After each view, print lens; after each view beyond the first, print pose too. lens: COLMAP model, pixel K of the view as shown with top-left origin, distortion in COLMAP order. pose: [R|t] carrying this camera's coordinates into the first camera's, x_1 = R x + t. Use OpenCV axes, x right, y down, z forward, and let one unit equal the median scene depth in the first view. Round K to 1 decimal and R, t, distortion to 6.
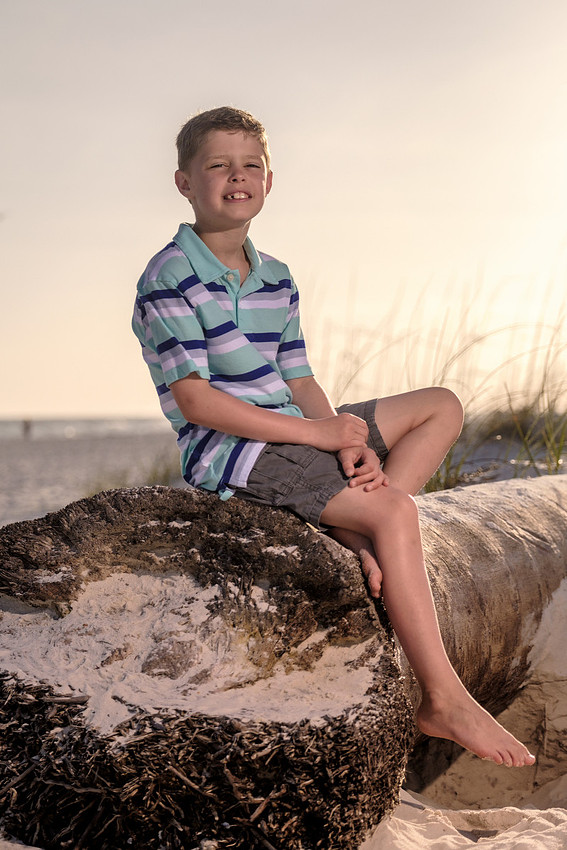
lens RADIAL K [[2518.7, 0, 283.4], [0, 2518.7, 424.7], [0, 0, 1]] dist [0.027245, 0.000000]
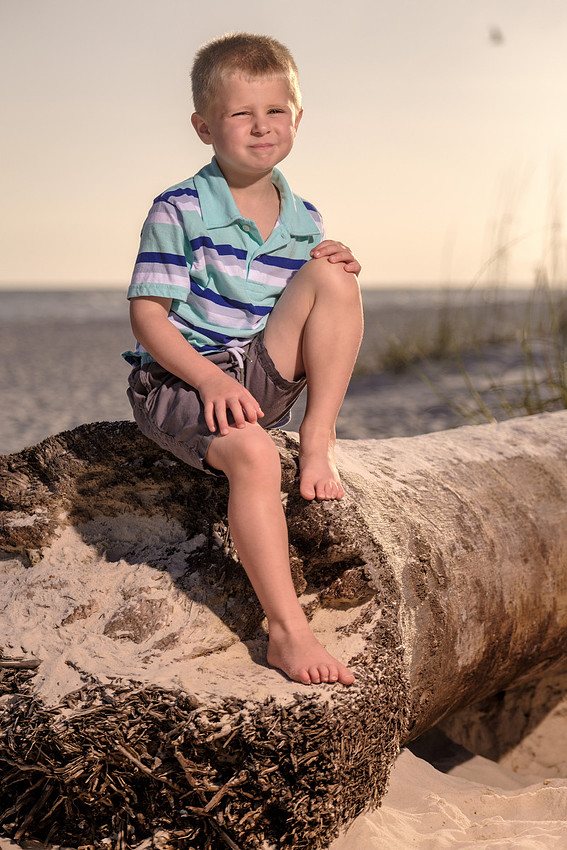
lens RADIAL K [[2579.4, 0, 283.7], [0, 2579.4, 425.3], [0, 0, 1]] dist [0.074116, 0.000000]
pose [[0.994667, 0.017409, -0.101654, 0.098320], [-0.012577, 0.998769, 0.047986, -0.019370], [0.102365, -0.046452, 0.993662, 0.110618]]
